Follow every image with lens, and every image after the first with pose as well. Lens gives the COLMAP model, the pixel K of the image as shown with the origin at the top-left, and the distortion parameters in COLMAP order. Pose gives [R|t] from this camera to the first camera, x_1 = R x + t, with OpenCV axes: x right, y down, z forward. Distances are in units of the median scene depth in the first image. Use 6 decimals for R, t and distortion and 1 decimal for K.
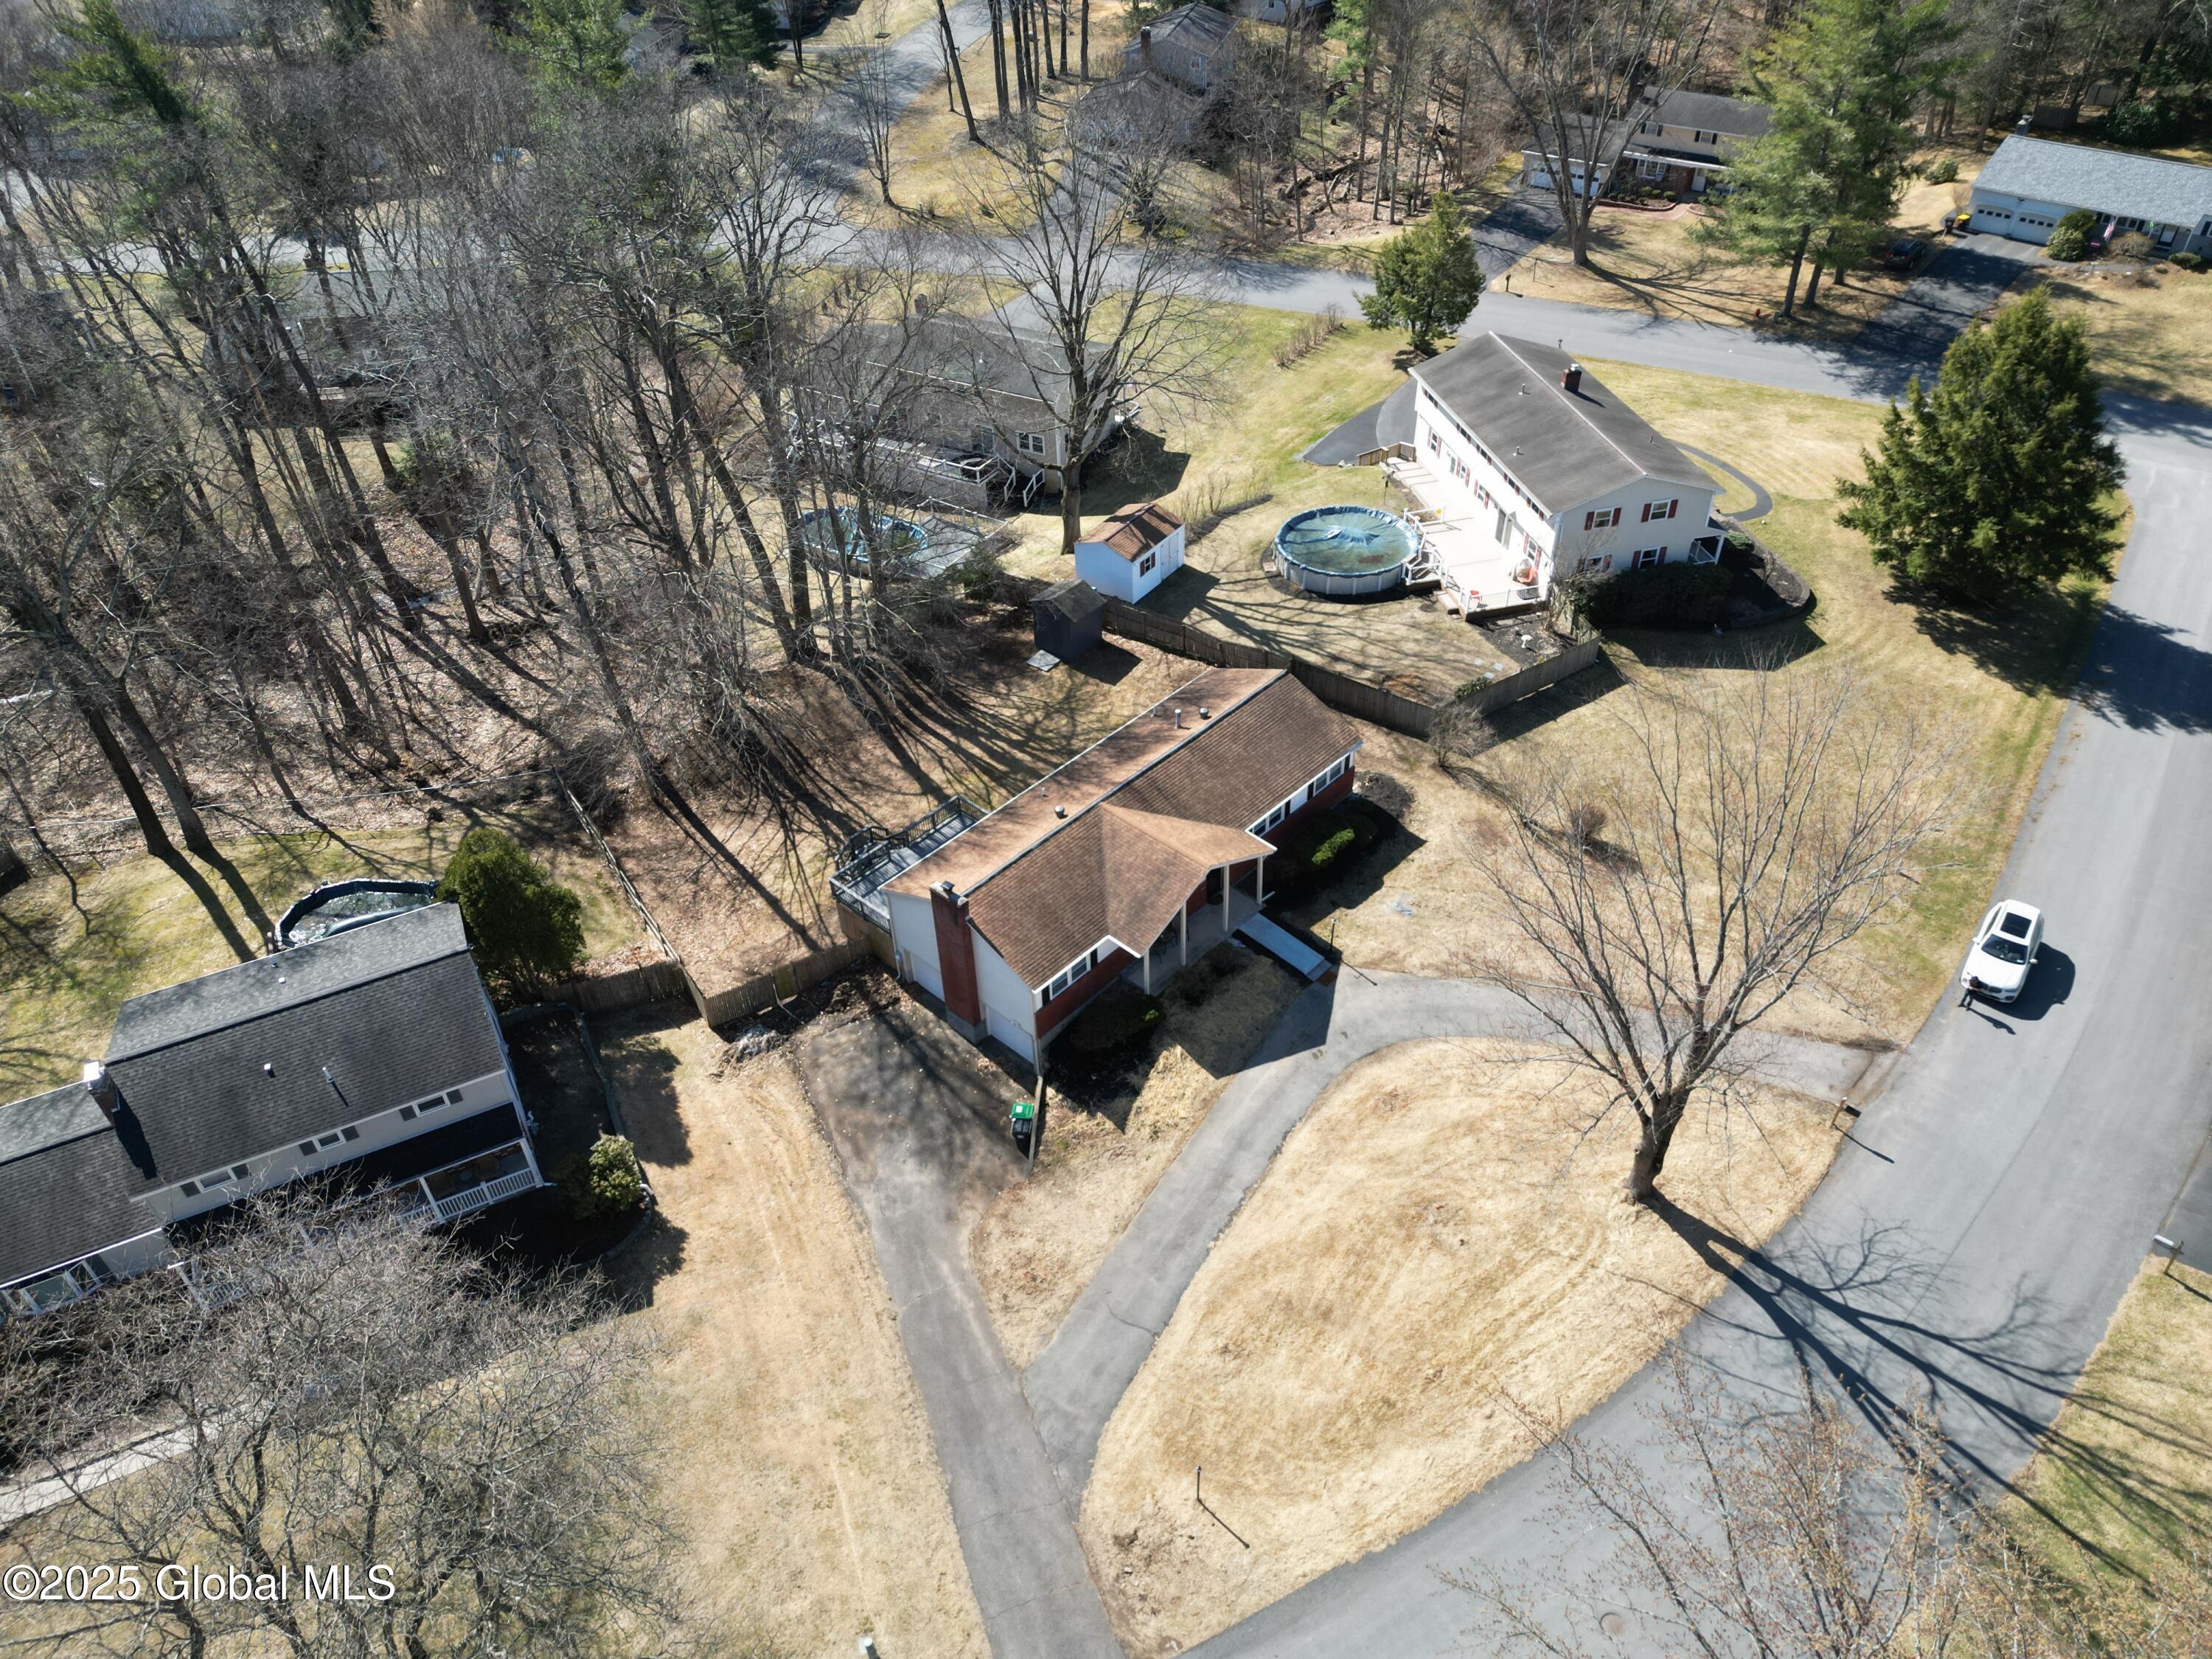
lens RADIAL K [[1543.3, 0, 1096.0], [0, 1543.3, 833.0], [0, 0, 1]] dist [0.082129, -0.093838]
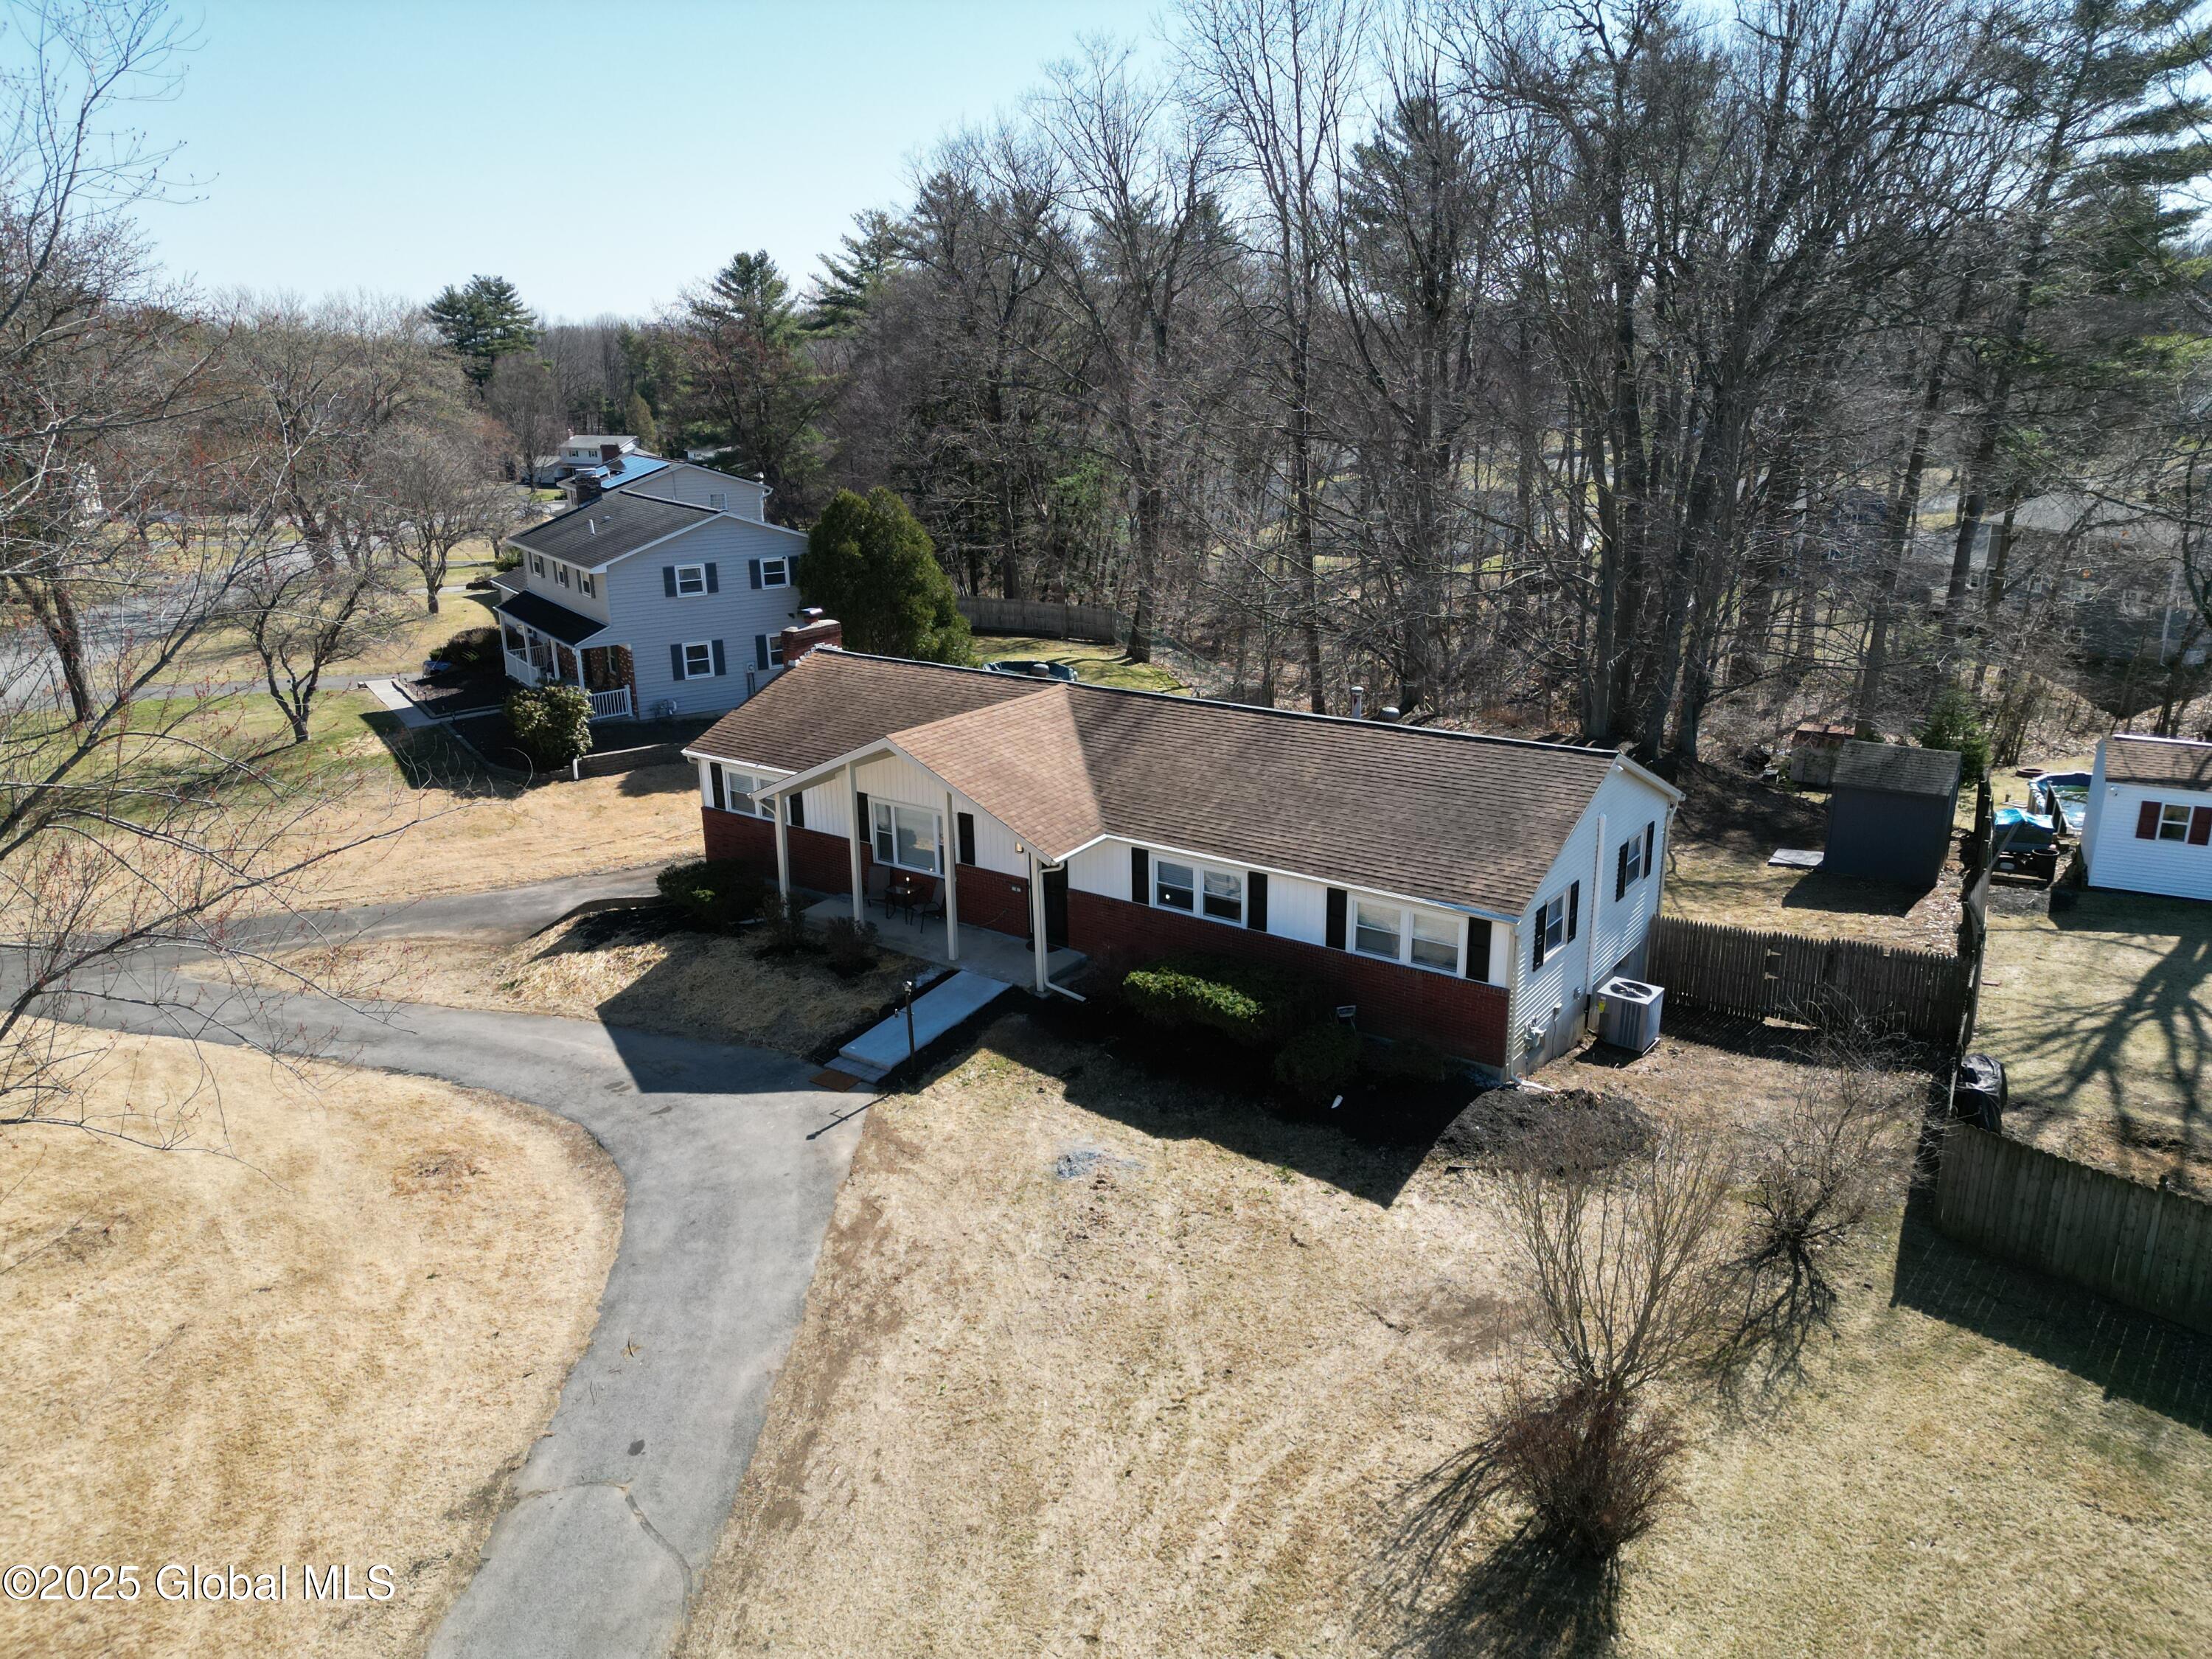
lens RADIAL K [[1554.7, 0, 1095.3], [0, 1554.7, 834.0], [0, 0, 1]] dist [0.002814, 0.000621]
pose [[0.122018, 0.320995, -0.939188, 0.491446], [-0.627214, 0.758308, 0.177687, -0.075345], [0.769230, 0.567390, 0.293860, 0.794222]]
